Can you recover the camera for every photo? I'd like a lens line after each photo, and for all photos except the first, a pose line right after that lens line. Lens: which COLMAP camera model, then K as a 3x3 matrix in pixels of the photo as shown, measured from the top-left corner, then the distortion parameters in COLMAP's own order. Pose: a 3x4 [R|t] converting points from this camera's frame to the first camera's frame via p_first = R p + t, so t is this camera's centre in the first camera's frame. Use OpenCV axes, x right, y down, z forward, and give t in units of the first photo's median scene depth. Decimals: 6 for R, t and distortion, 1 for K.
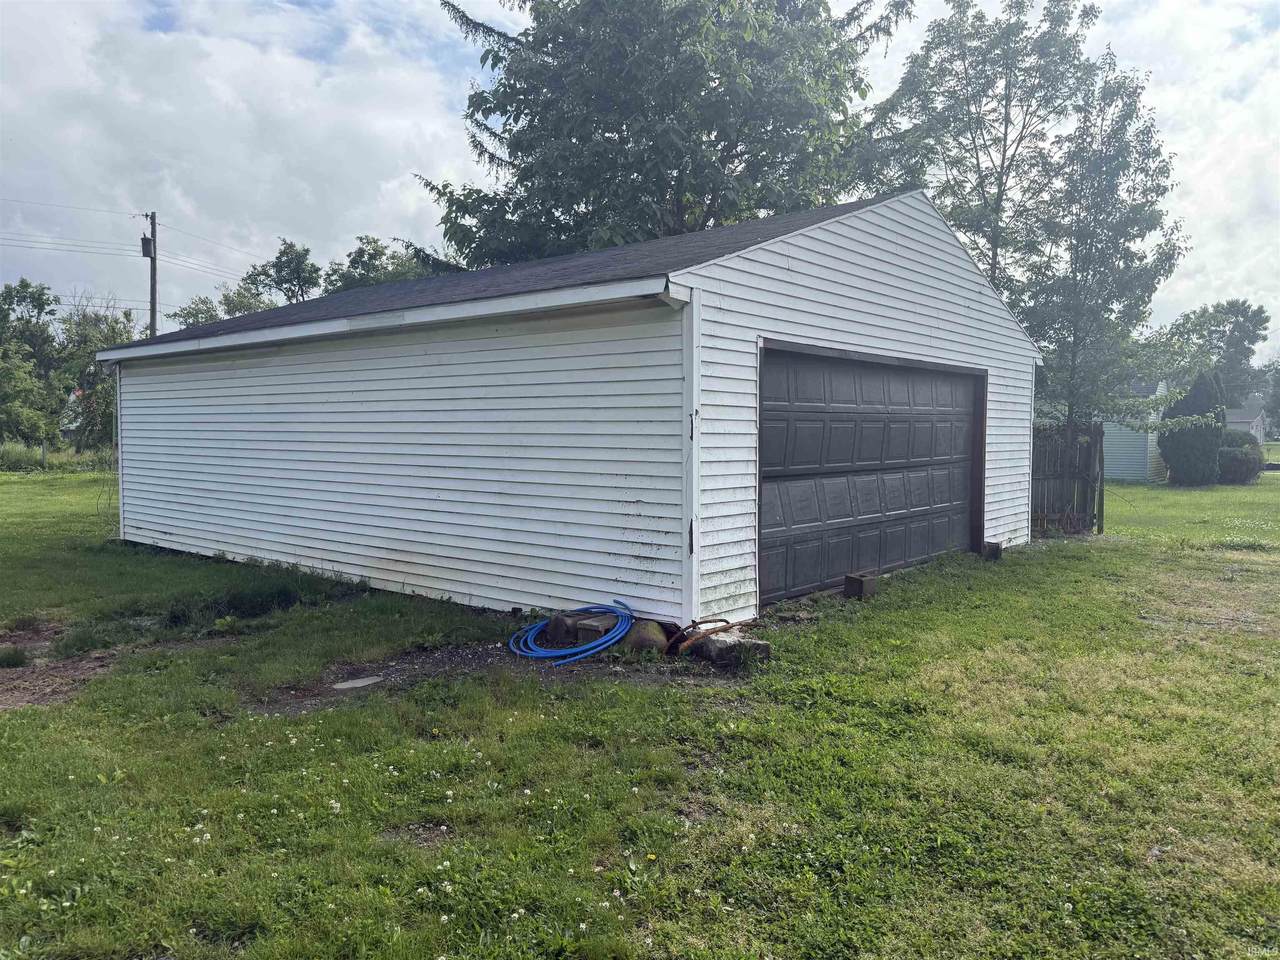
lens RADIAL K [[922.4, 0, 640.0], [0, 922.4, 480.0], [0, 0, 1]] dist [0.001838, 0.000247]
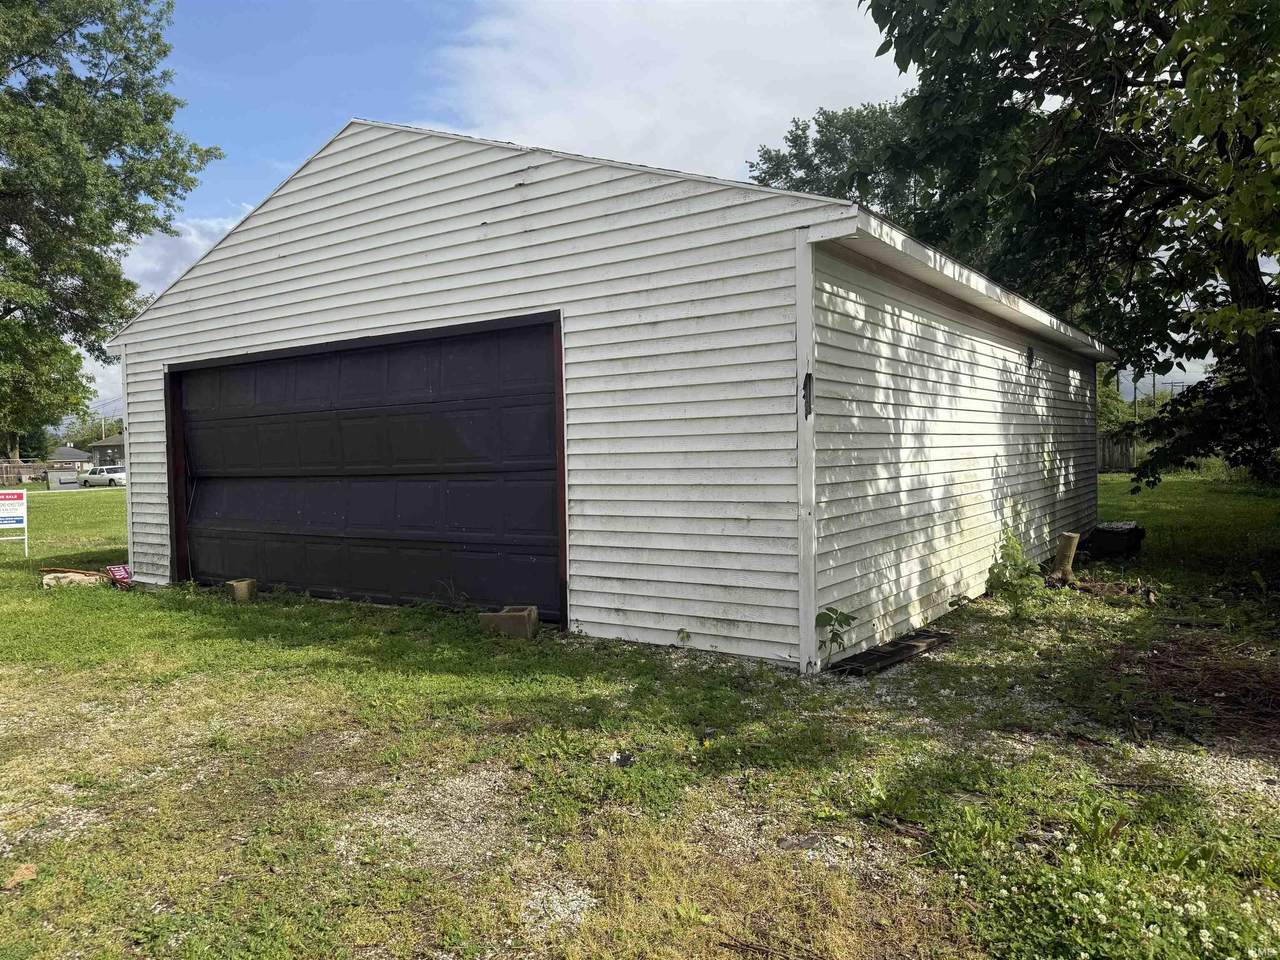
lens RADIAL K [[922.4, 0, 640.0], [0, 922.4, 480.0], [0, 0, 1]] dist [0.001838, 0.000247]
pose [[0.087770, 0.026052, -0.995800, 1.451894], [-0.031812, 0.999221, 0.023337, -0.047569], [0.995633, 0.029630, 0.088531, 1.540667]]
